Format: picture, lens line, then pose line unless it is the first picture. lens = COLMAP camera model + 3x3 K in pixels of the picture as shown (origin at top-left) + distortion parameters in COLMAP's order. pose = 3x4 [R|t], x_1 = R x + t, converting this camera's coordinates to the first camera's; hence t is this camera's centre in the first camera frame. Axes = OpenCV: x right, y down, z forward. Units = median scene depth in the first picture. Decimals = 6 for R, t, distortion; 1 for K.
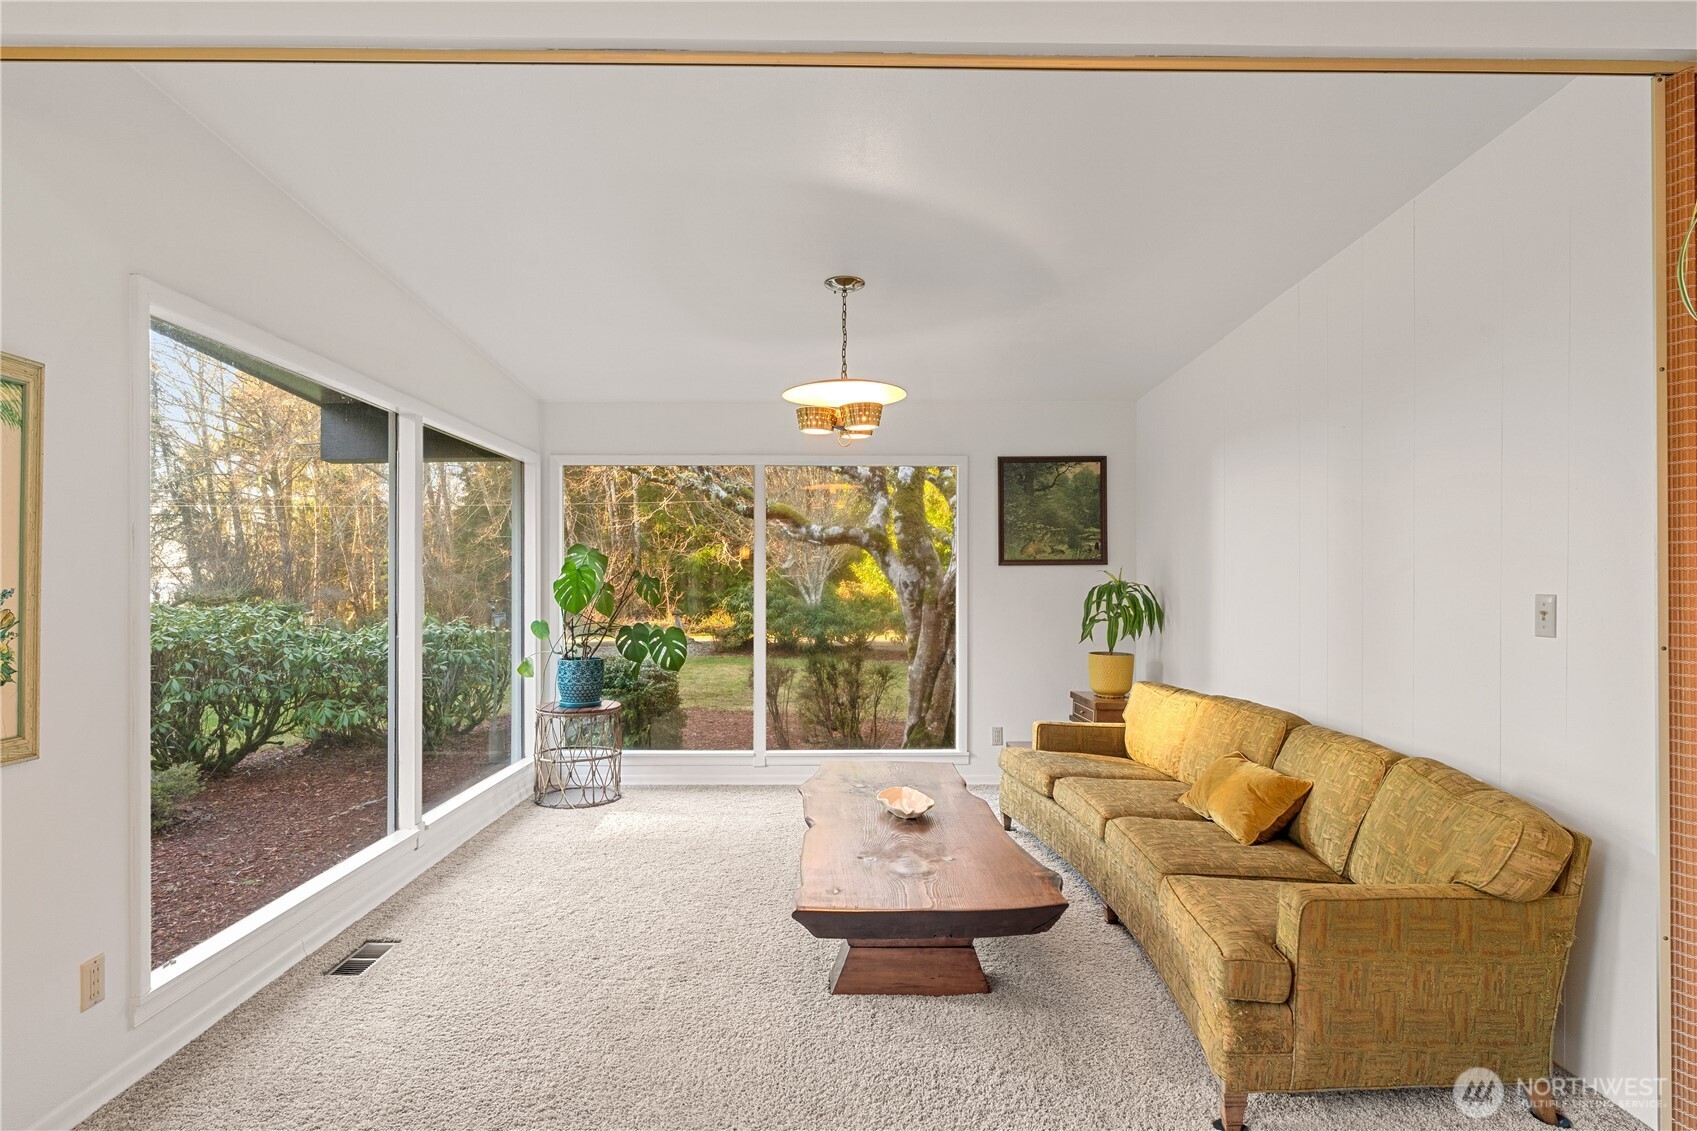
lens RADIAL K [[885.6, 0, 838.4], [0, 885.6, 587.7], [0, 0, 1]] dist [-0.004359, 0.003275]
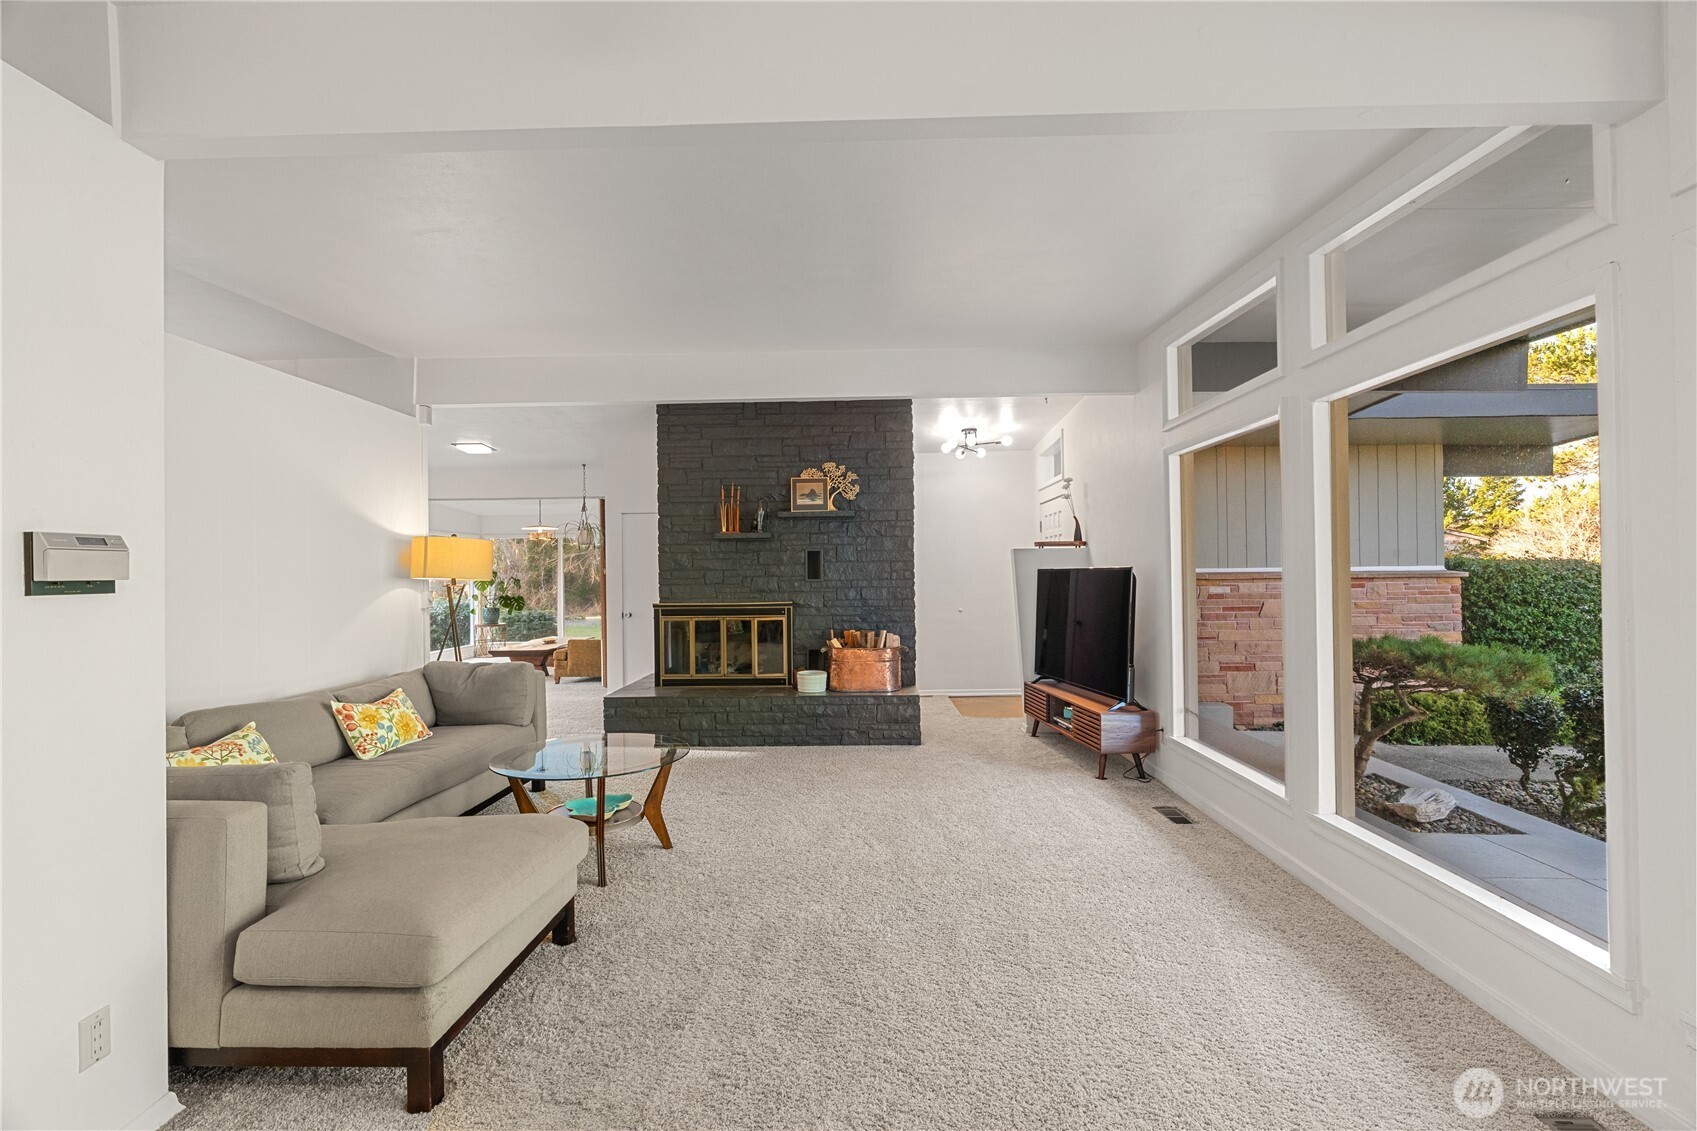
lens RADIAL K [[761.9, 0, 847.4], [0, 761.9, 561.6], [0, 0, 1]] dist [-0.009416, 0.003131]
pose [[0.999316, -0.011959, -0.034990, 0.893134], [0.011214, 0.999708, -0.021404, -0.002716], [0.035236, 0.020997, 0.999158, -1.334654]]
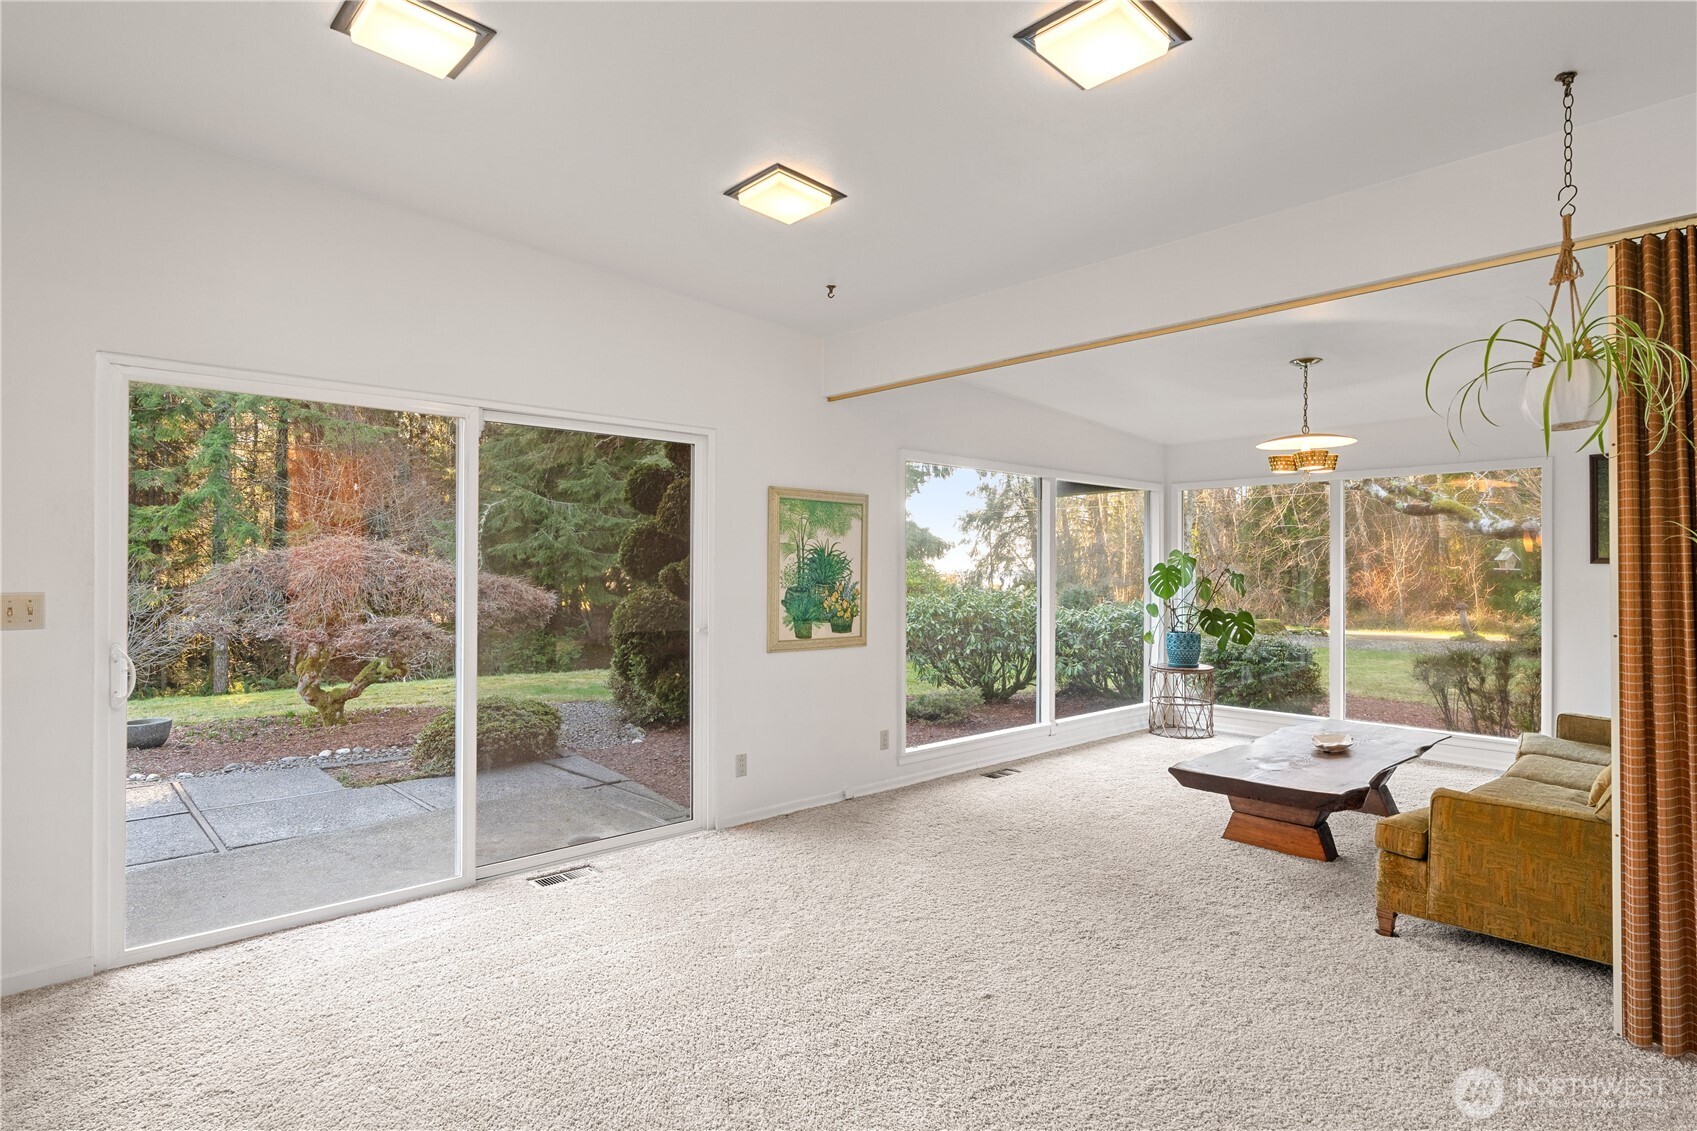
lens RADIAL K [[885.6, 0, 858.1], [0, 885.6, 569.3], [0, 0, 1]] dist [-0.004359, 0.003275]
pose [[0.671216, 0.002544, -0.741257, 0.367579], [-0.008293, 0.999957, -0.004077, -0.007722], [0.741215, 0.008884, 0.671209, -0.282998]]
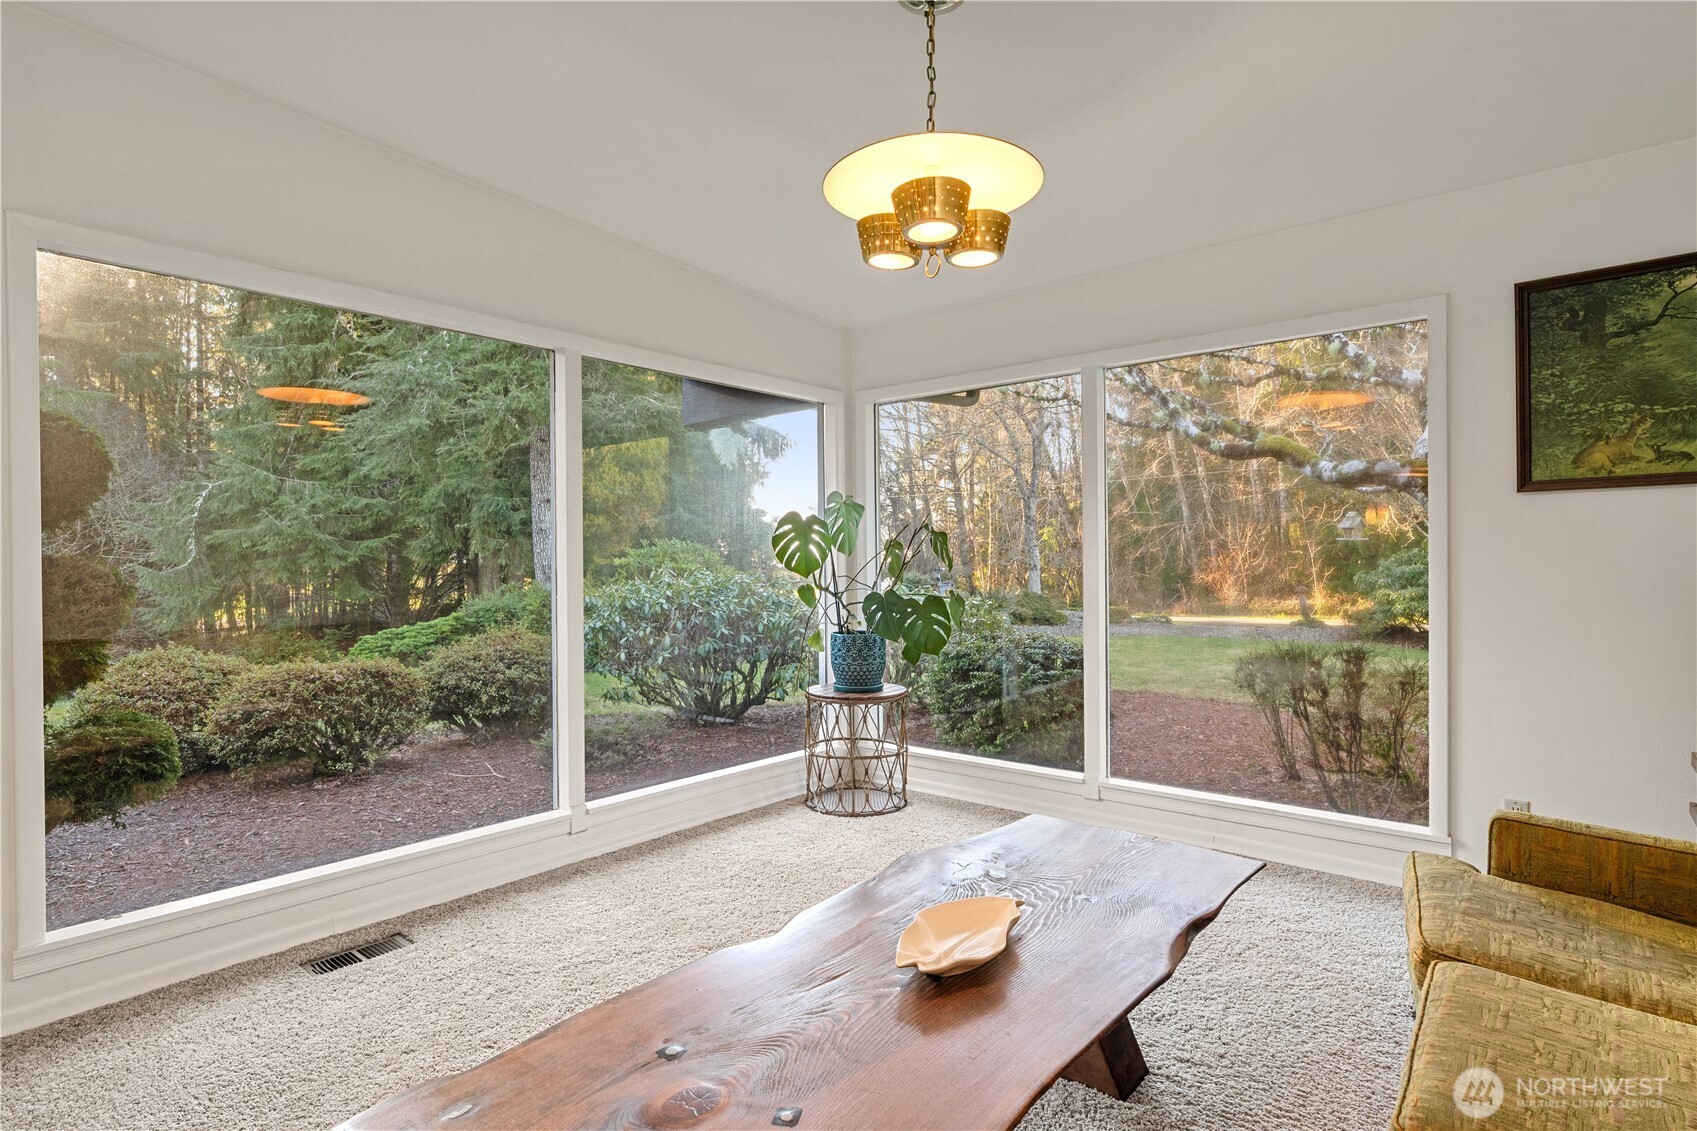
lens RADIAL K [[885.6, 0, 852.6], [0, 885.6, 565.2], [0, 0, 1]] dist [-0.004359, 0.003275]
pose [[0.760515, -0.002150, -0.649316, 0.222476], [0.001999, 0.999998, -0.000969, 0.017692], [0.649317, -0.000561, 0.760518, 0.351973]]
